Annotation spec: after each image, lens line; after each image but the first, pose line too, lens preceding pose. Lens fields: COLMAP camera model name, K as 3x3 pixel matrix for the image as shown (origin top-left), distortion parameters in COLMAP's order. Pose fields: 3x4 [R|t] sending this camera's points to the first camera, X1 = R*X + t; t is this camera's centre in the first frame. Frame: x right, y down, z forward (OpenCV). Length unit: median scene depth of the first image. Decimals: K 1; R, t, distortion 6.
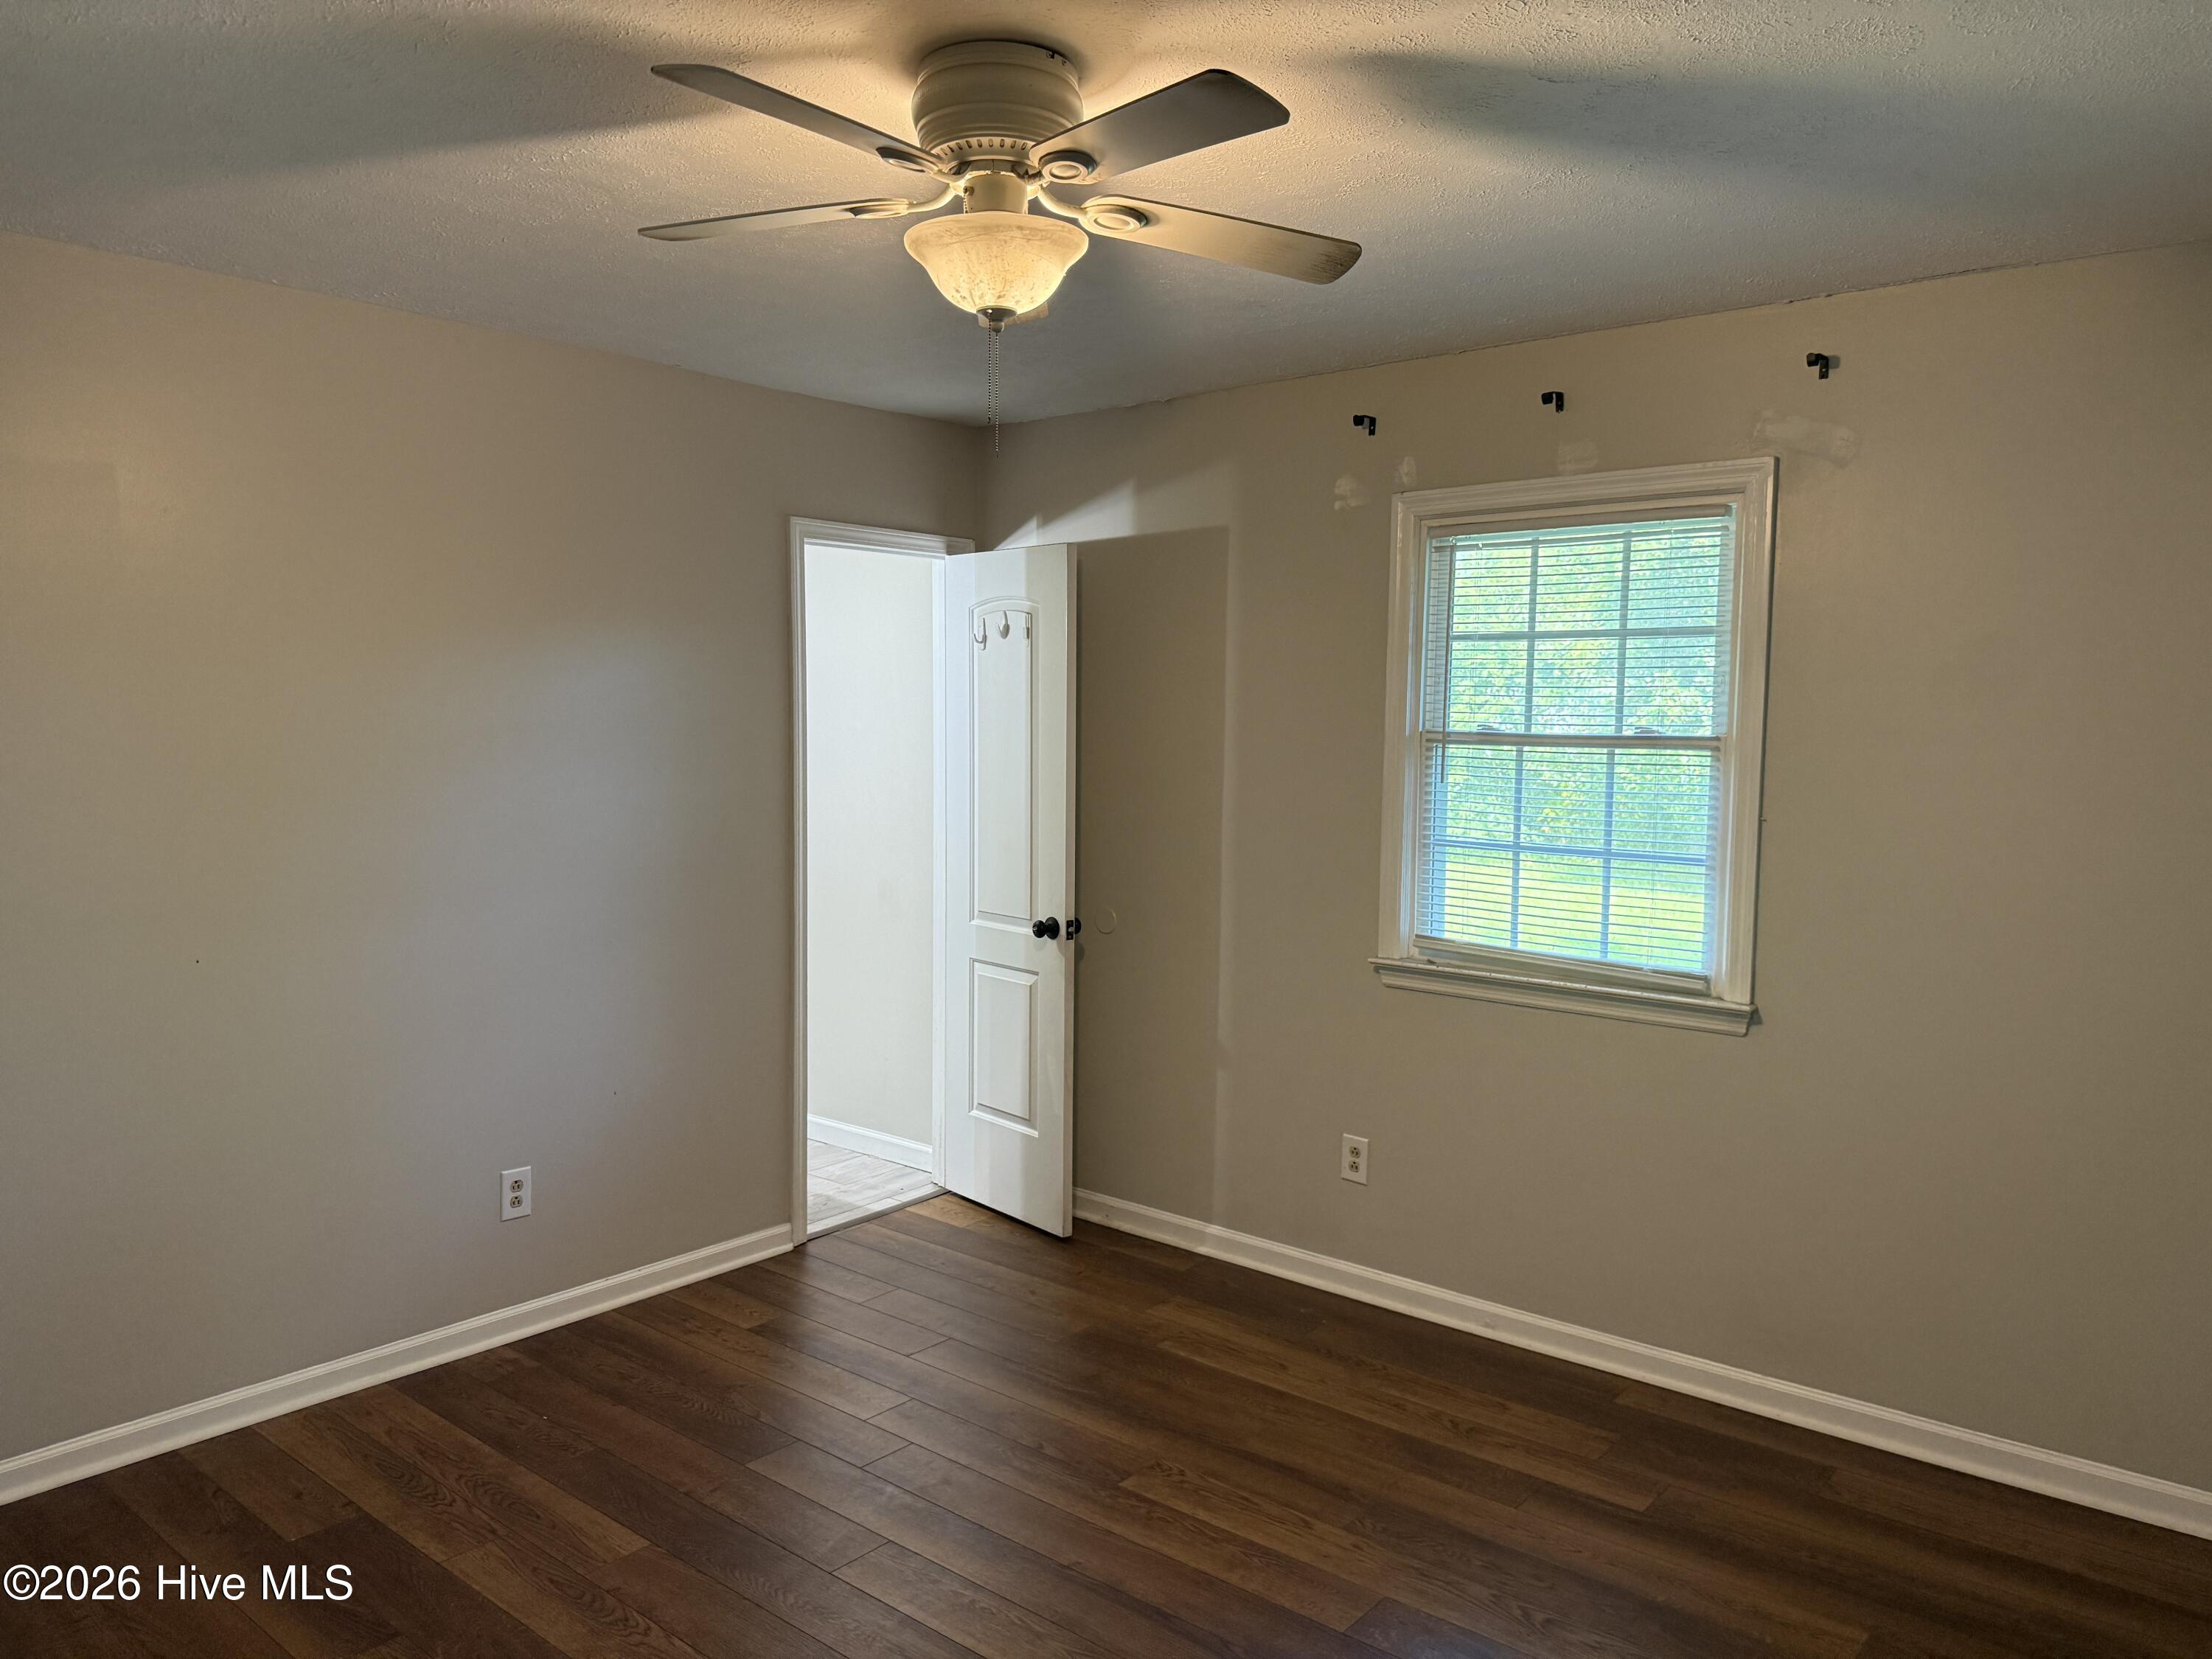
lens RADIAL K [[1567.3, 0, 1116.7], [0, 1567.3, 845.1], [0, 0, 1]] dist [0.085185, -0.118467]
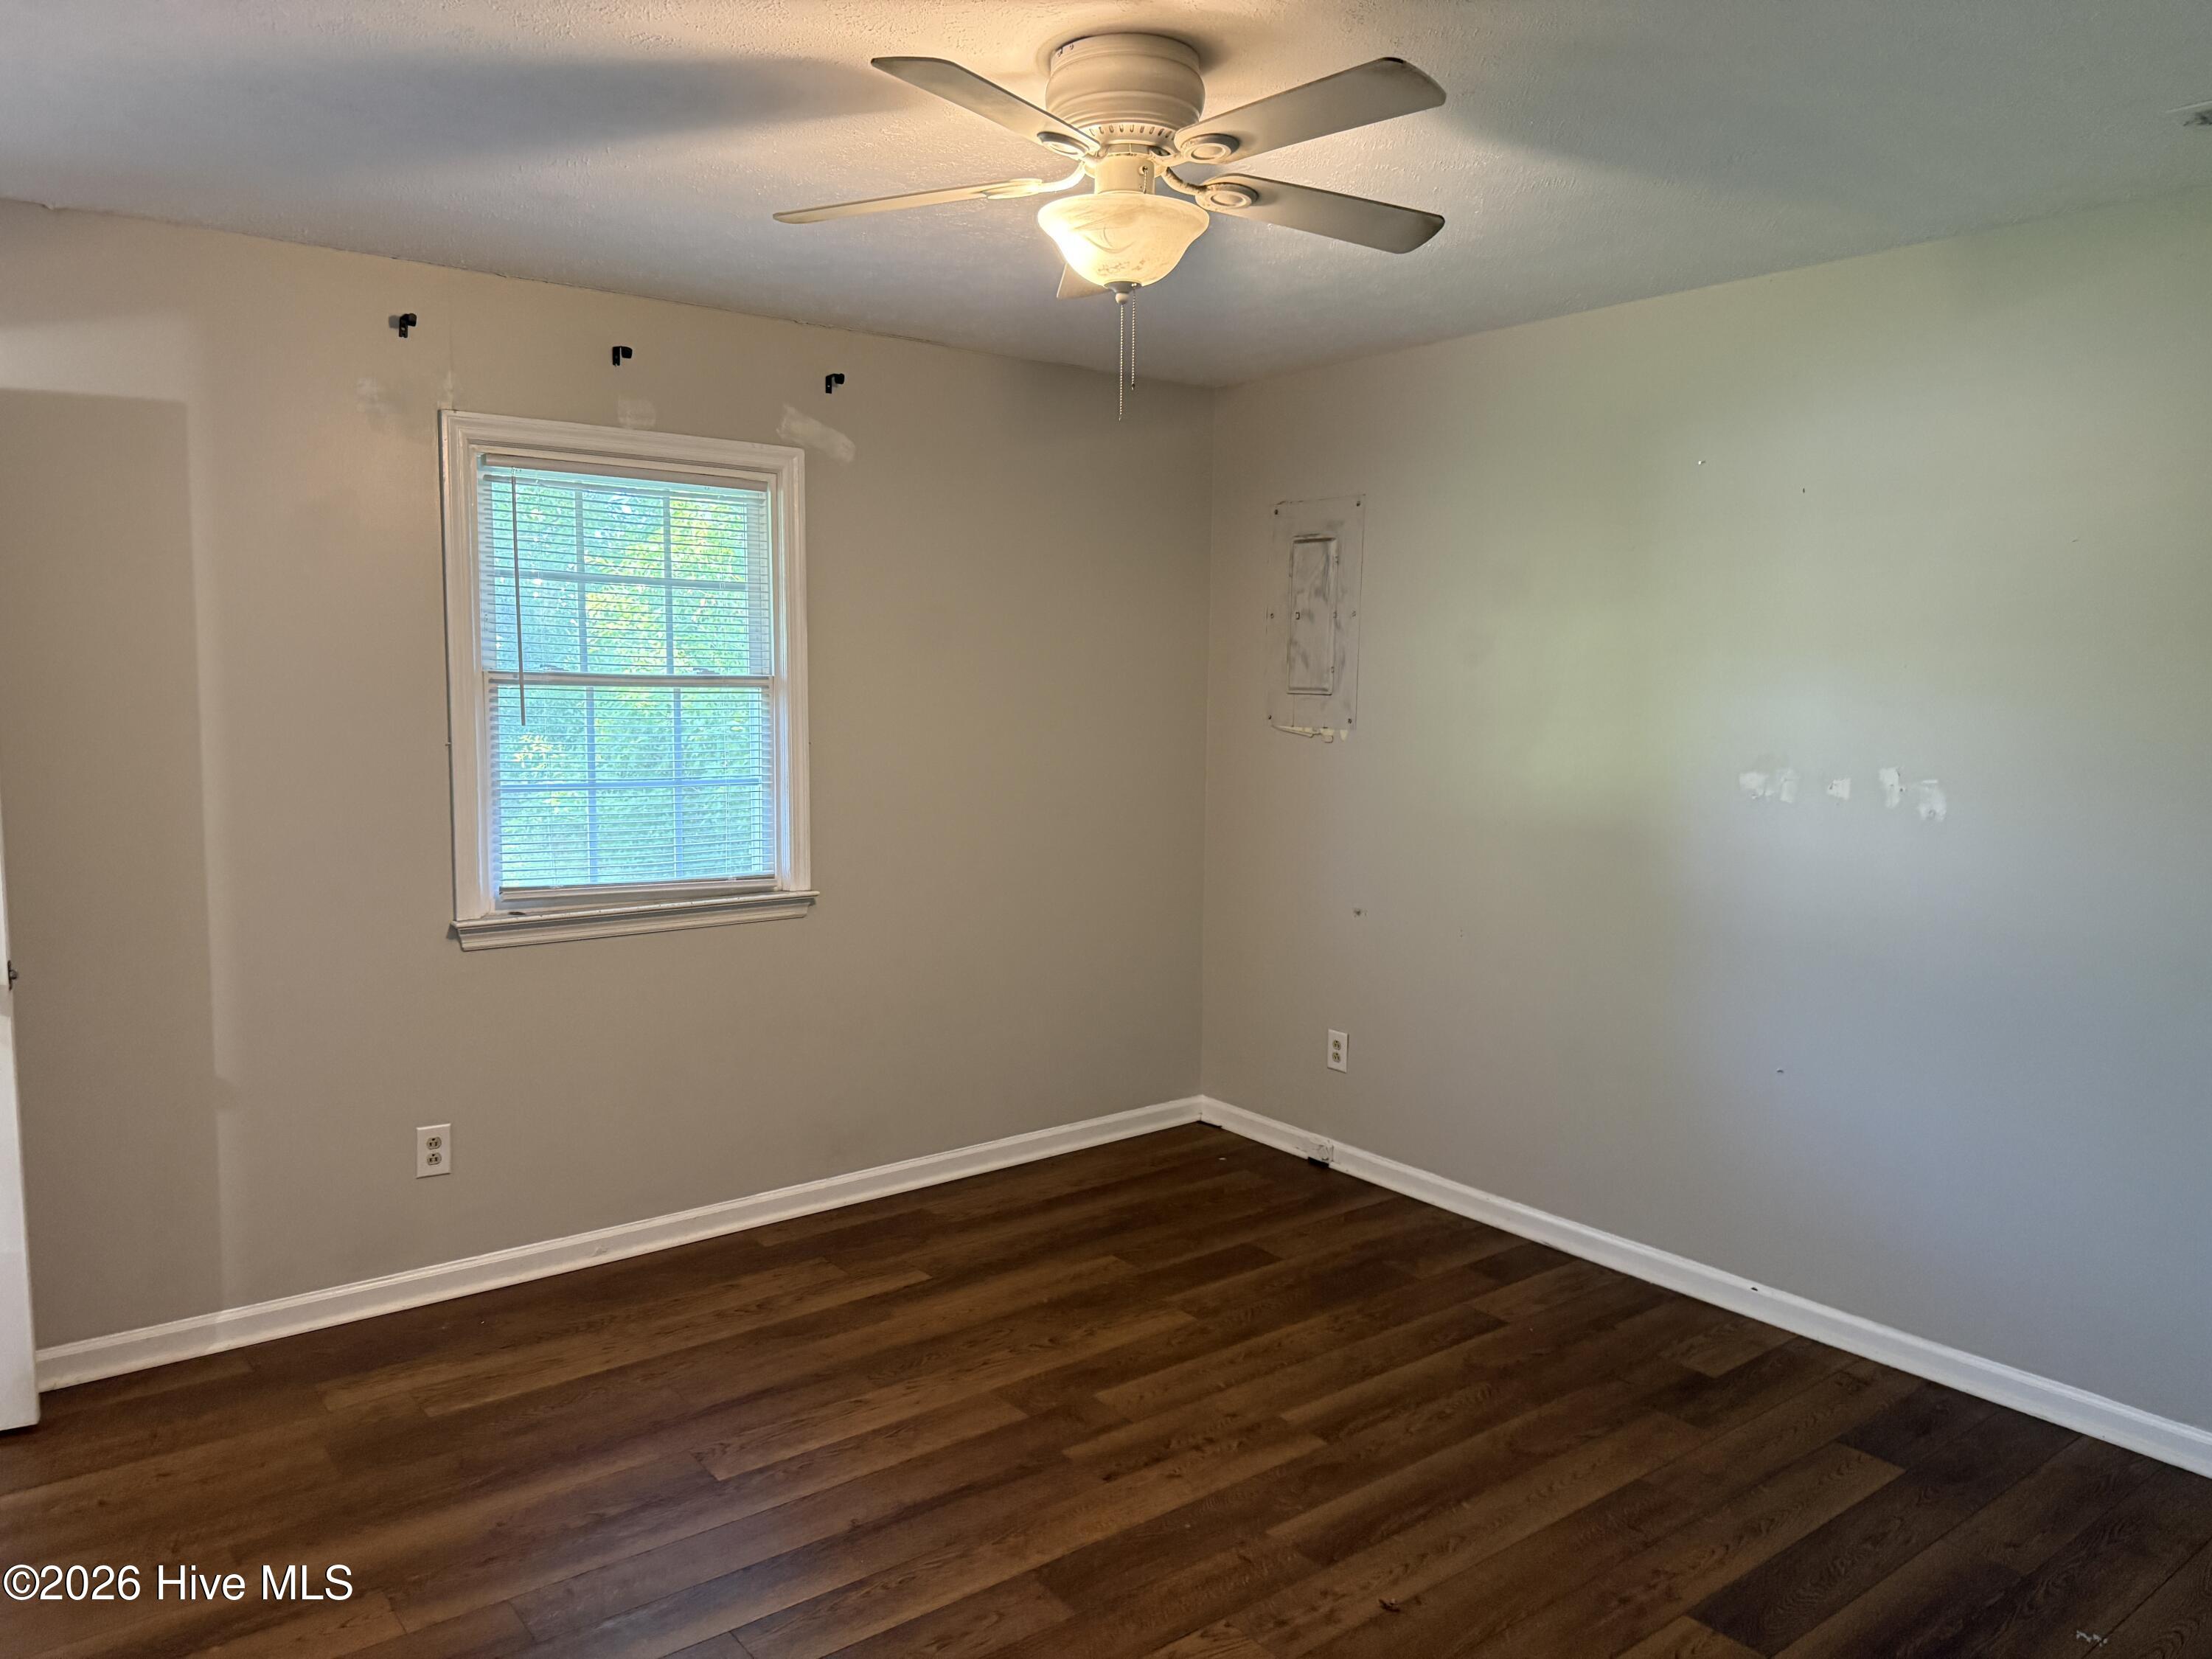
lens RADIAL K [[1567.3, 0, 1086.1], [0, 1567.3, 836.9], [0, 0, 1]] dist [0.085185, -0.118467]
pose [[0.211689, -0.112516, 0.970839, -0.723527], [0.073224, 0.992385, 0.099047, -0.046420], [-0.974590, 0.050122, 0.218316, 0.494900]]
